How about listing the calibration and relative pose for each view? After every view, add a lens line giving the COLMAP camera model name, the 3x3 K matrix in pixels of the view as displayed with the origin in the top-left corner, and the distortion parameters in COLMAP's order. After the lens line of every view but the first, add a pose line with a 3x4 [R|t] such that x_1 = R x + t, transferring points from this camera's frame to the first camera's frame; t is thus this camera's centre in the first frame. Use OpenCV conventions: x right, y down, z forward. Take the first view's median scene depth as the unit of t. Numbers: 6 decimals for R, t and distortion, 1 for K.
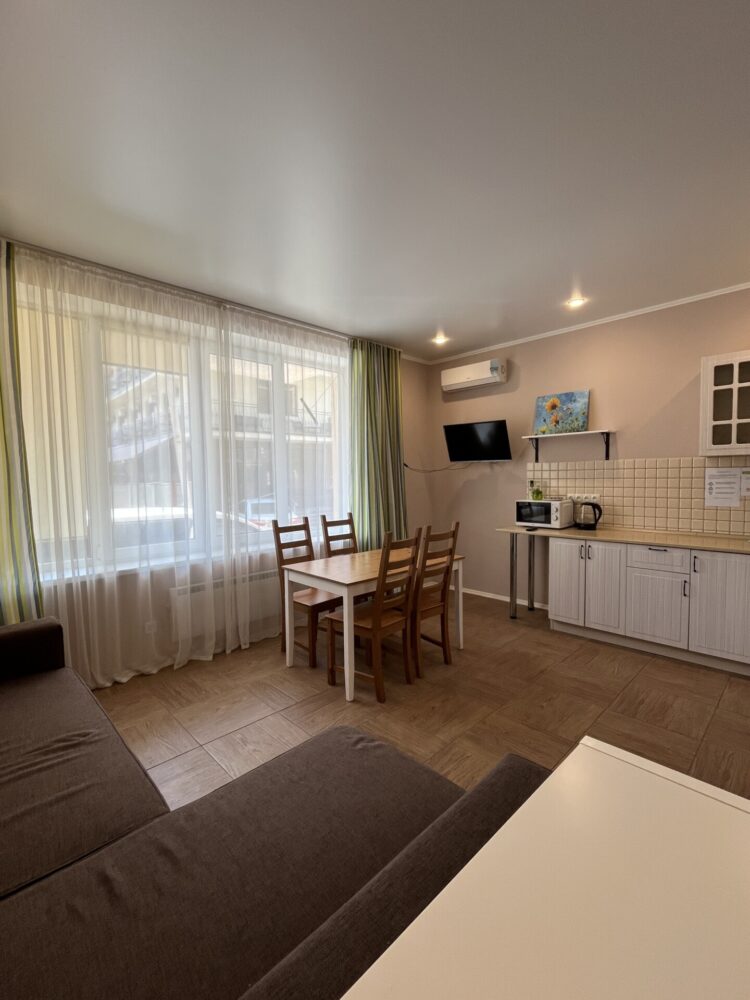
lens RADIAL K [[424.2, 0, 384.8], [0, 424.2, 505.3], [0, 0, 1]] dist [-0.003750, -0.000310]
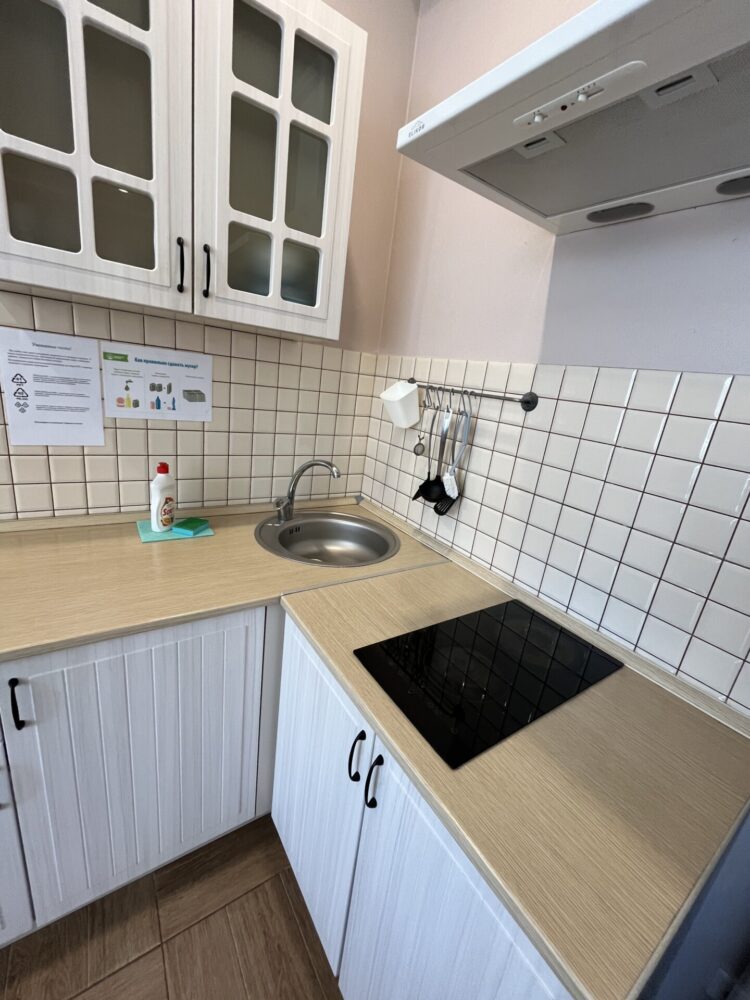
lens RADIAL K [[409.9, 0, 371.9], [0, 409.9, 495.7], [0, 0, 1]] dist [-0.009360, 0.000245]
pose [[0.190402, -0.230540, 0.954253, 0.456918], [-0.060318, 0.967451, 0.245764, -0.052983], [-0.979851, -0.104352, 0.170299, 0.610661]]
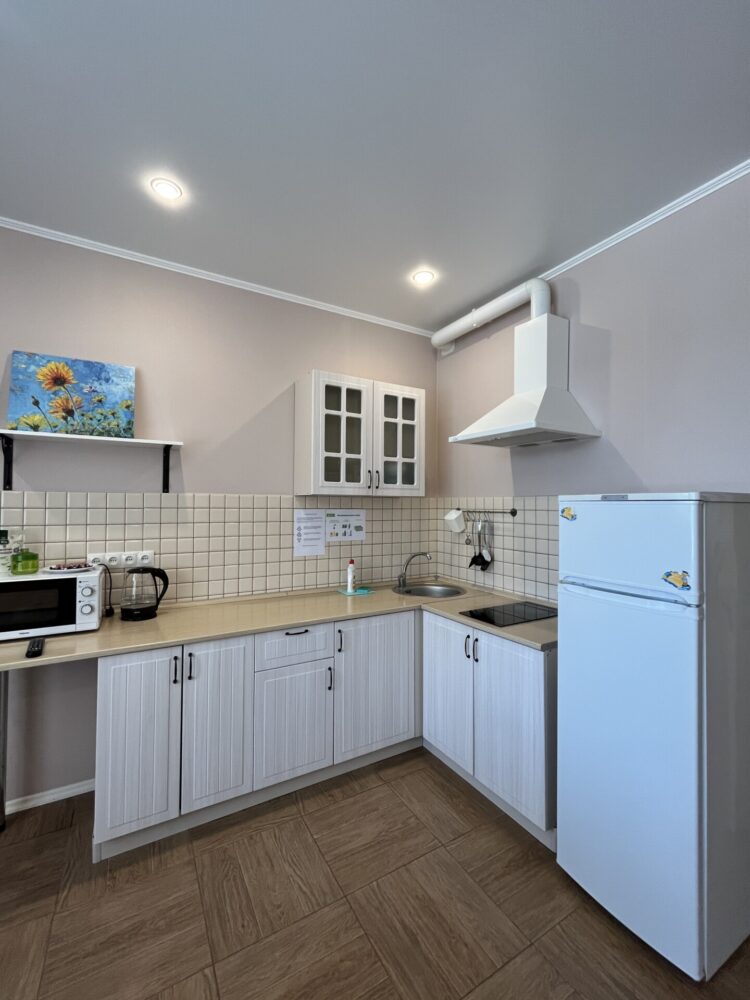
lens RADIAL K [[409.9, 0, 369.9], [0, 409.9, 499.5], [0, 0, 1]] dist [-0.009360, 0.000245]
pose [[0.263615, 0.034696, 0.964004, 0.044801], [0.059070, 0.996897, -0.052033, -0.052942], [-0.962818, 0.070660, 0.260748, 0.608284]]
